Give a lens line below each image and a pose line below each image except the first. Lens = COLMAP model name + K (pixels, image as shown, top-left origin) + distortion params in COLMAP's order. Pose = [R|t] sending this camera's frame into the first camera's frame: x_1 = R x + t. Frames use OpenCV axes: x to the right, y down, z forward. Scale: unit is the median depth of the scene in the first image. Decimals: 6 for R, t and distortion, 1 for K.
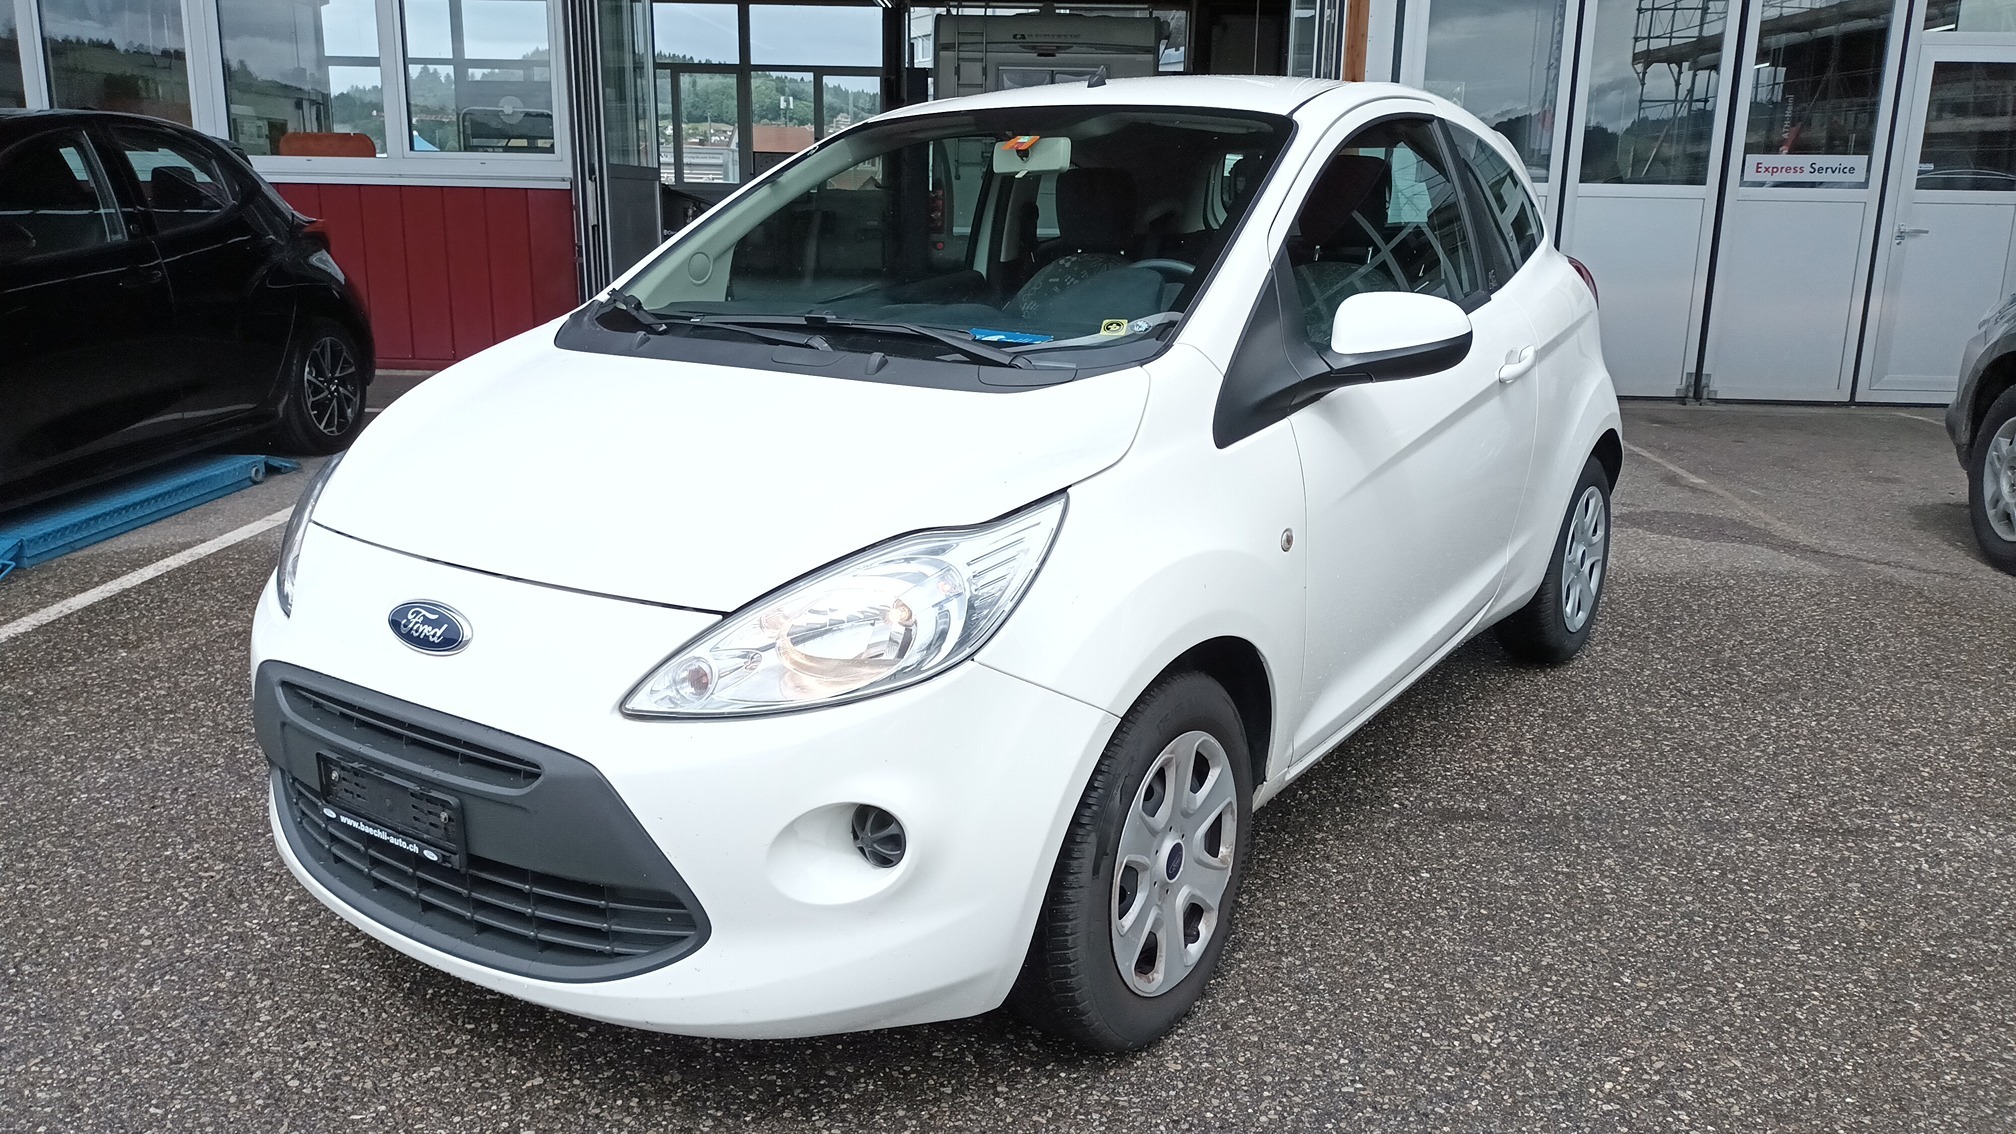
lens RADIAL K [[1530.3, 0, 1001.0], [0, 1530.3, 575.1], [0, 0, 1]] dist [0.015702, -0.022994]
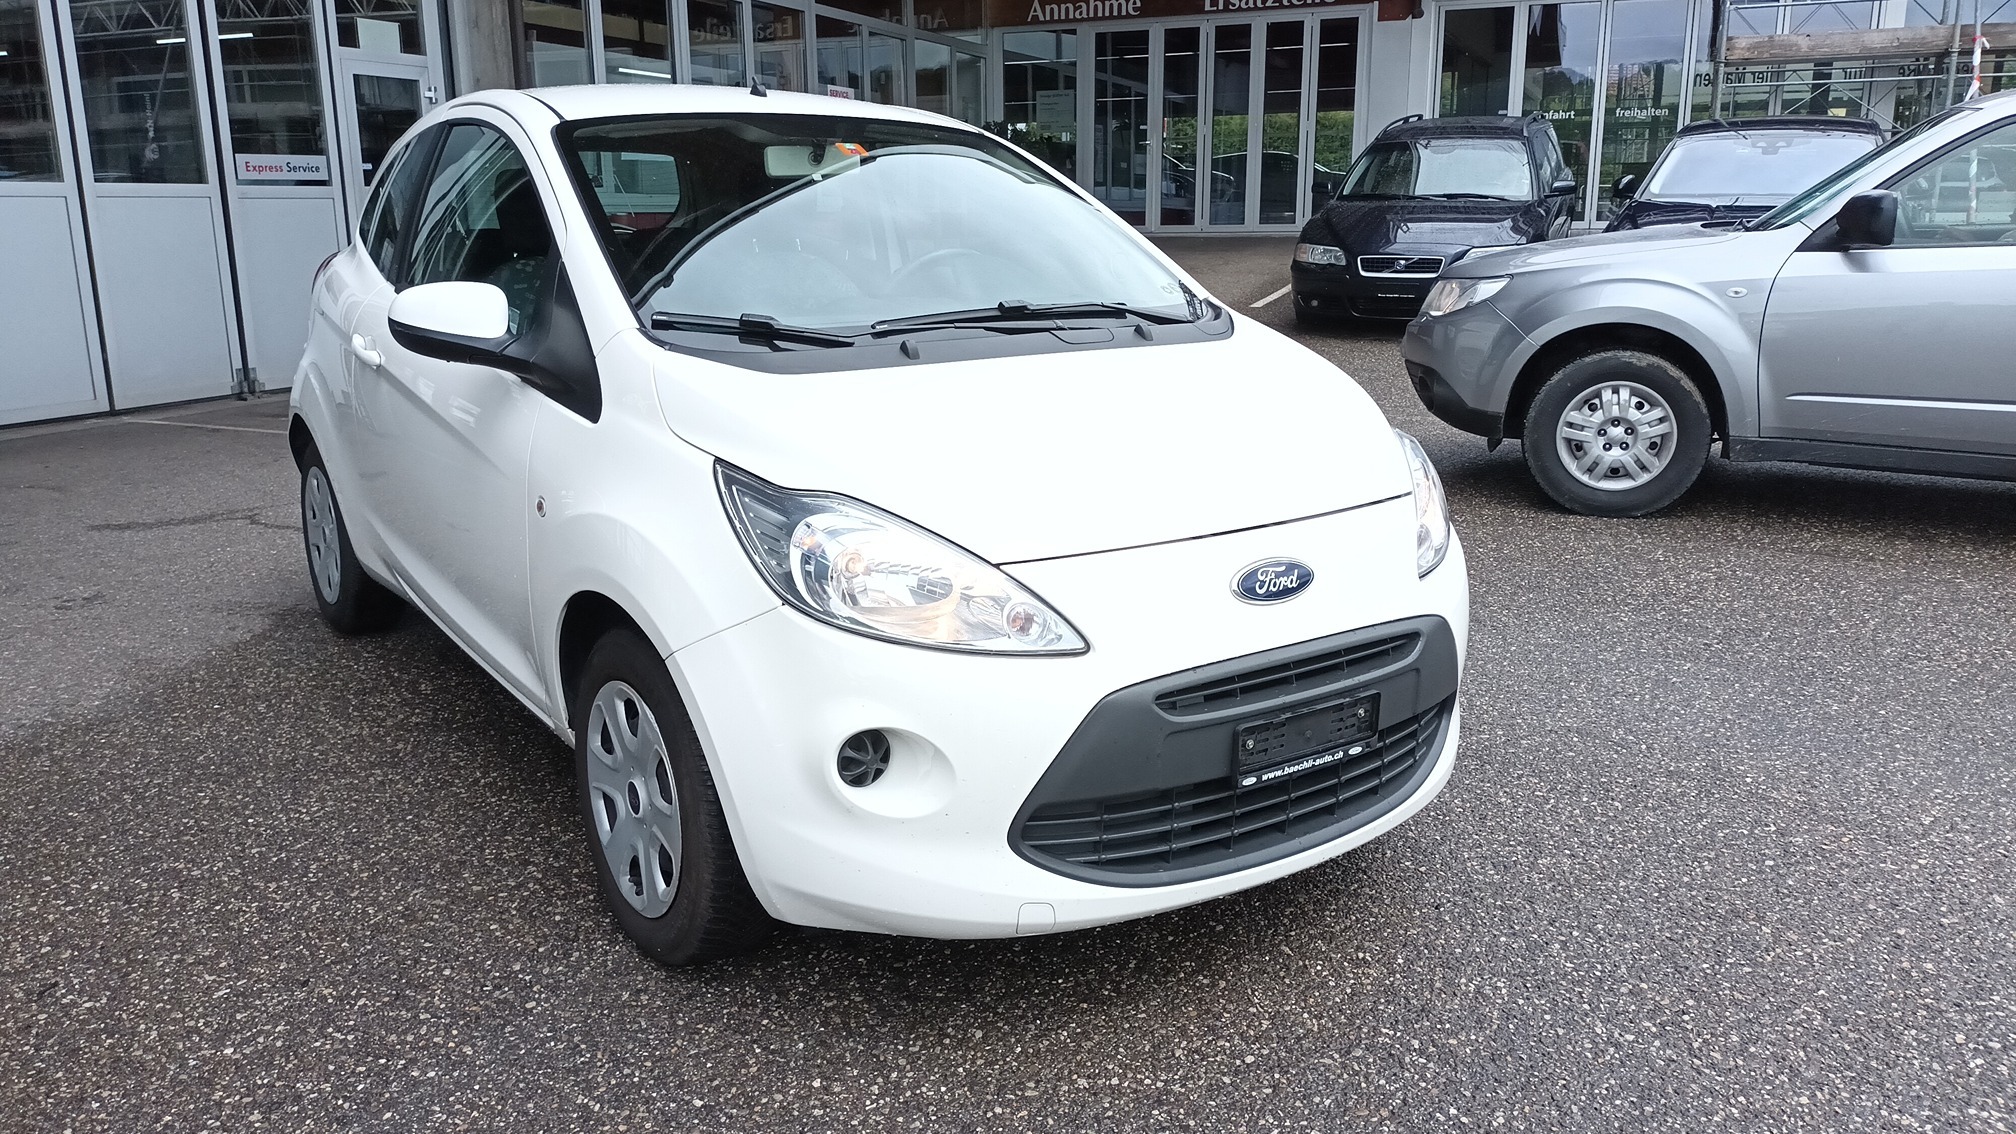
lens RADIAL K [[1530.3, 0, 1026.0], [0, 1530.3, 576.8], [0, 0, 1]] dist [0.015702, -0.022994]
pose [[0.331773, -0.237508, 0.912971, -1.361337], [0.233822, 0.958292, 0.164327, -0.183899], [-0.913922, 0.158954, 0.373471, 0.685780]]
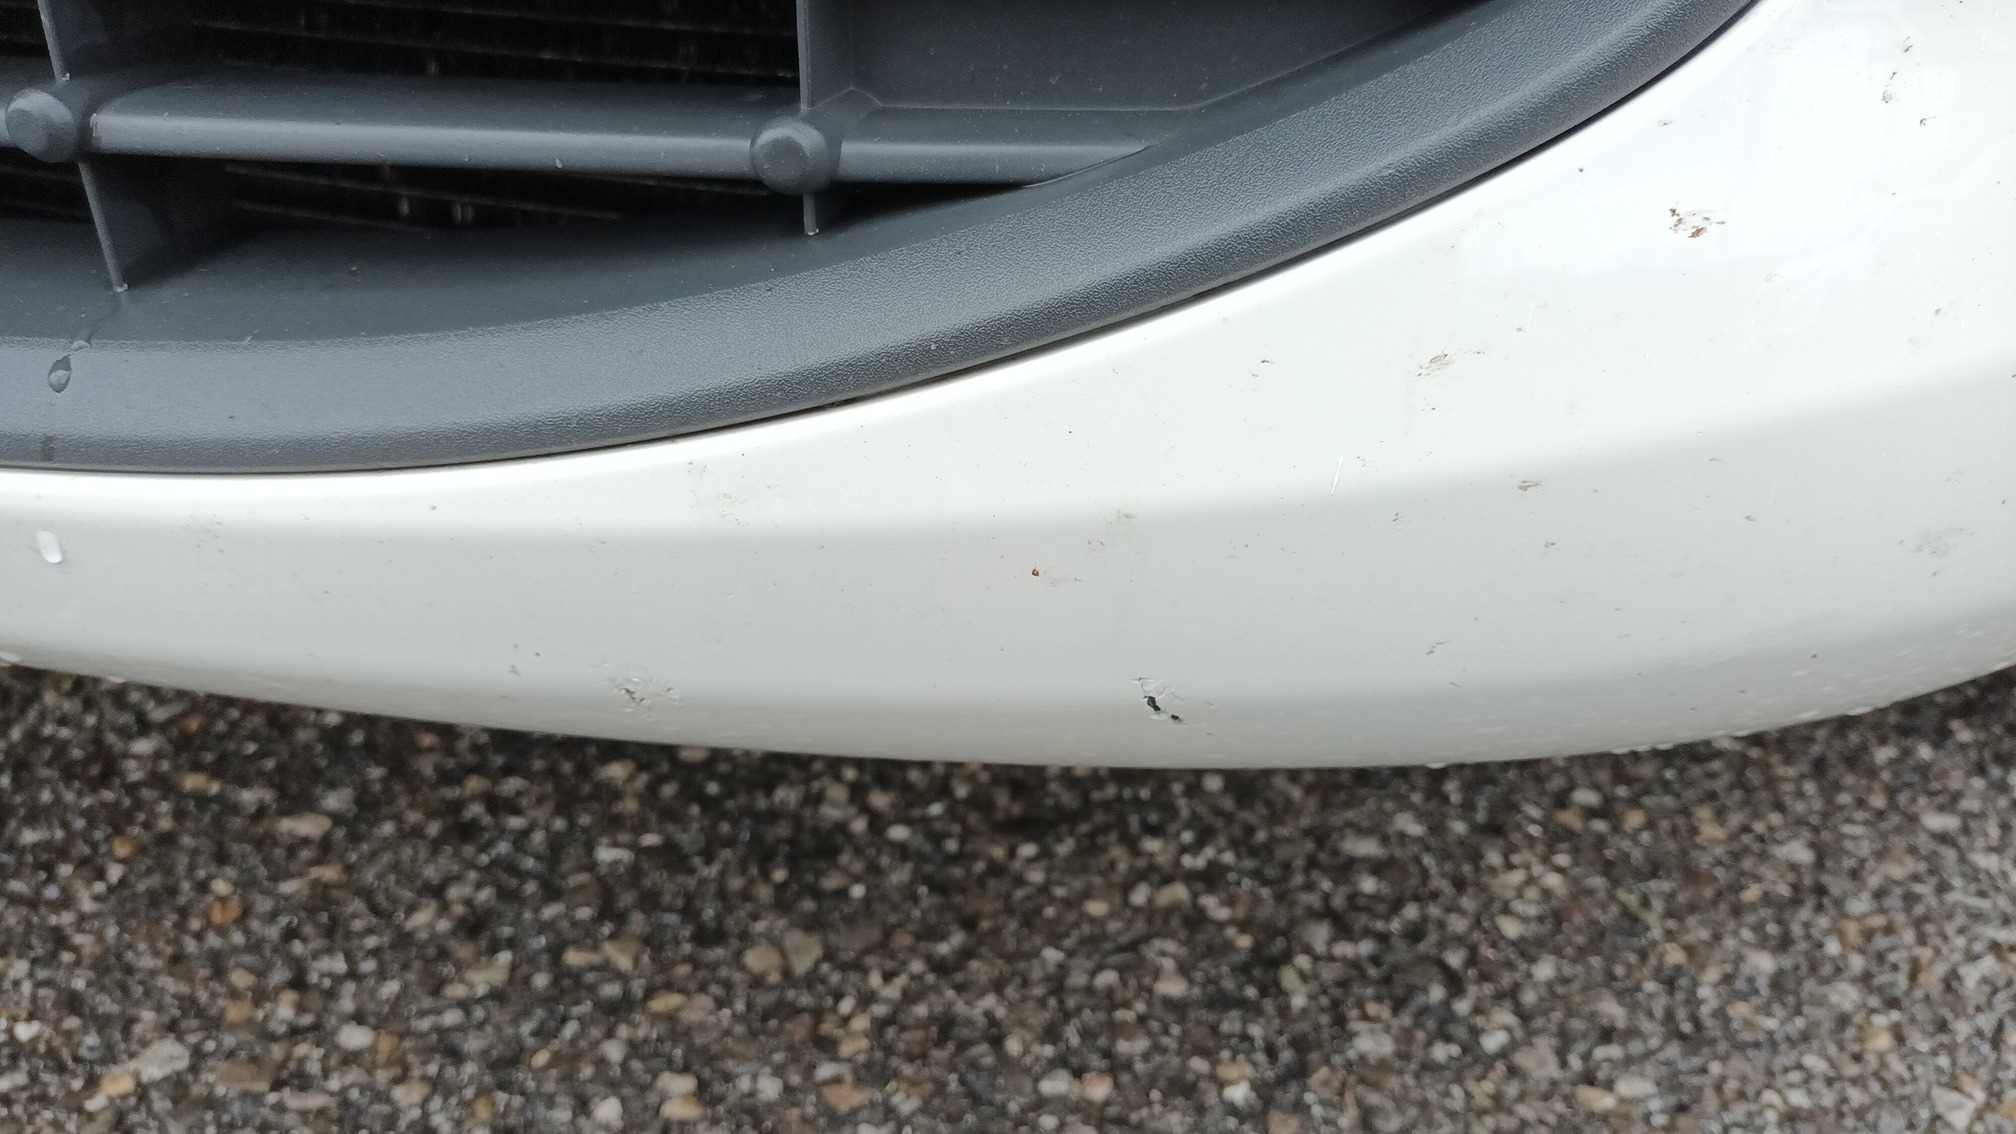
lens RADIAL K [[1530.3, 0, 1003.5], [0, 1530.3, 566.3], [0, 0, 1]] dist [0.015702, -0.022994]
pose [[0.955444, -0.083613, 0.283082, -0.240752], [0.029404, 0.981231, 0.190579, 0.220734], [-0.293704, -0.173764, 0.939970, 0.764265]]
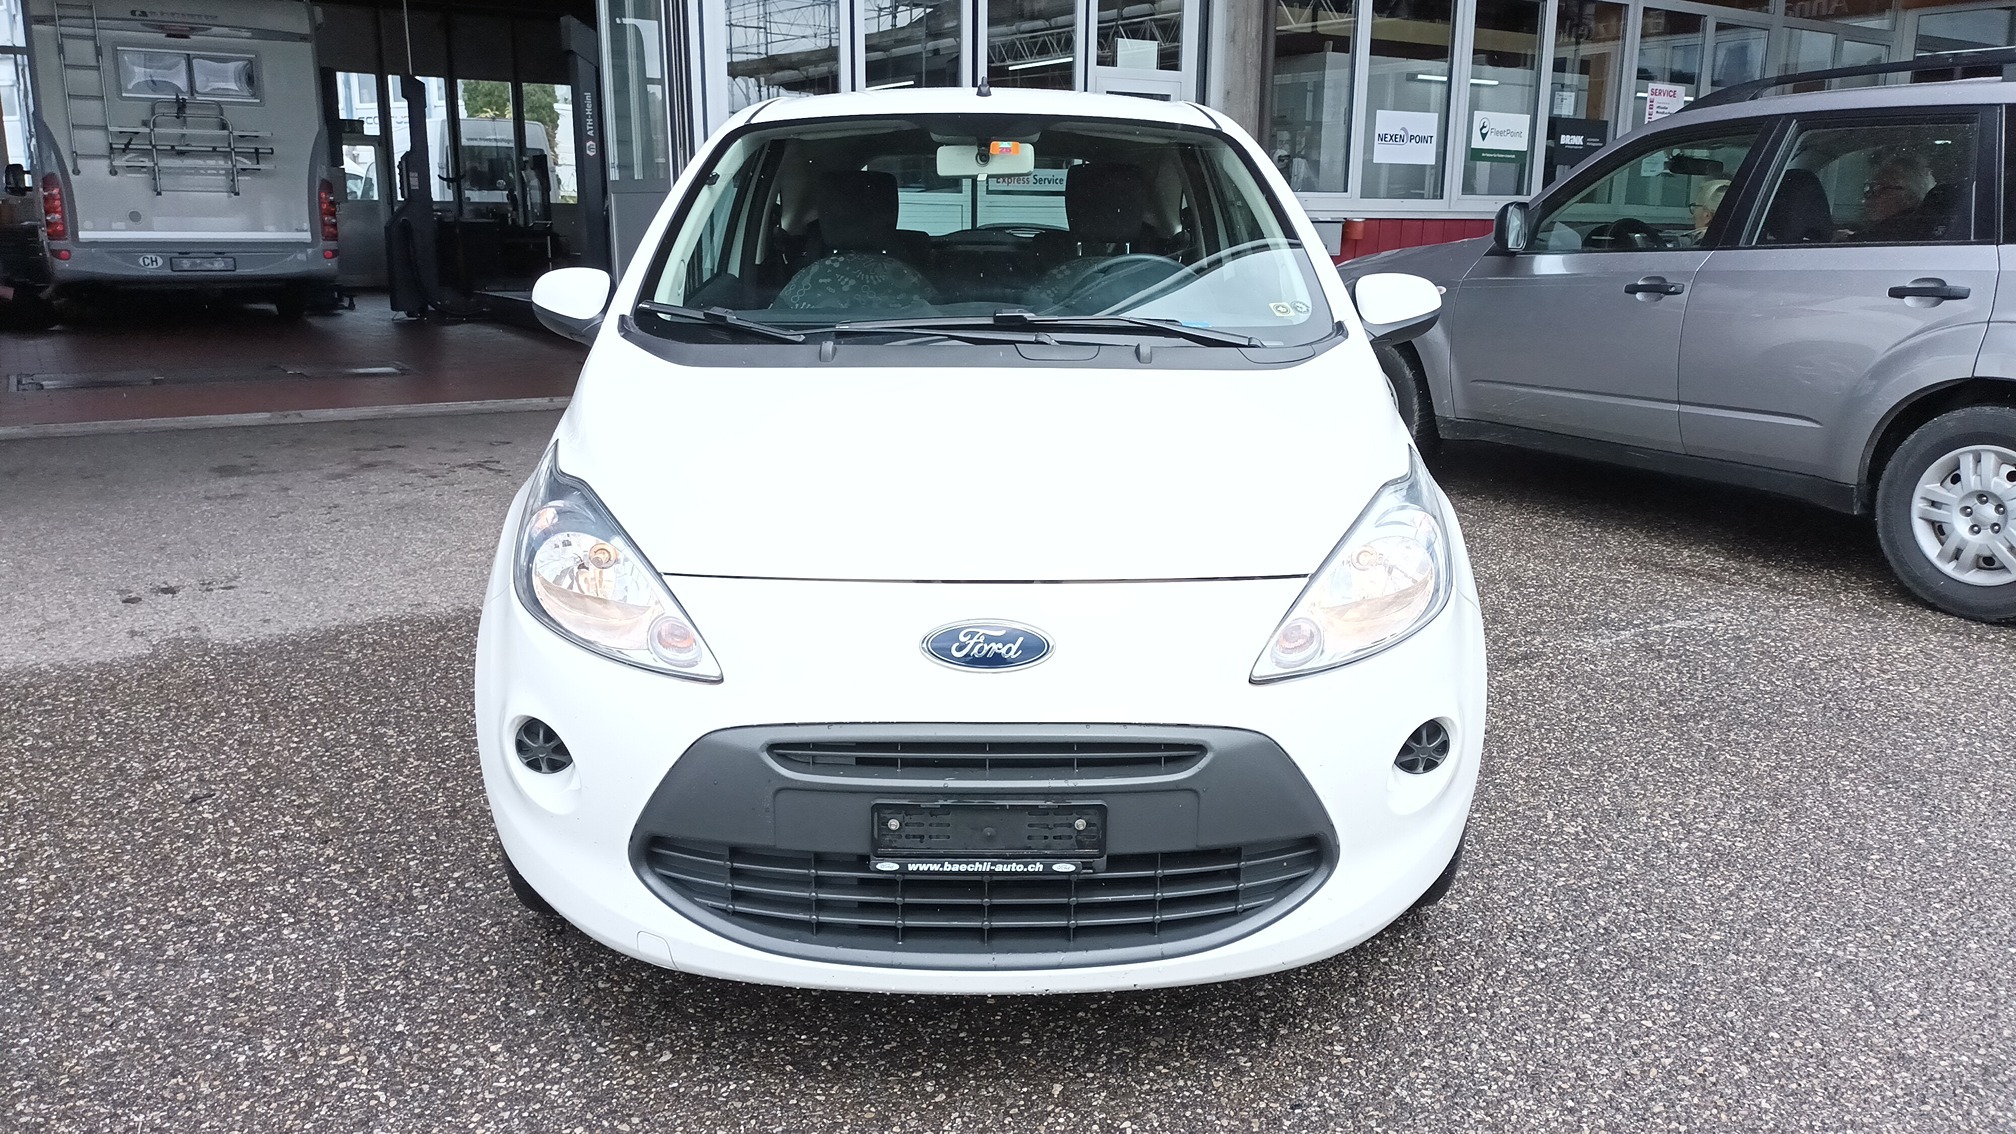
lens RADIAL K [[1530.3, 0, 990.0], [0, 1530.3, 558.1], [0, 0, 1]] dist [0.015702, -0.022994]
pose [[0.810399, -0.134513, 0.570228, -0.846642], [0.140282, 0.989526, 0.034056, -0.049208], [-0.568836, 0.052394, 0.820780, 0.186348]]
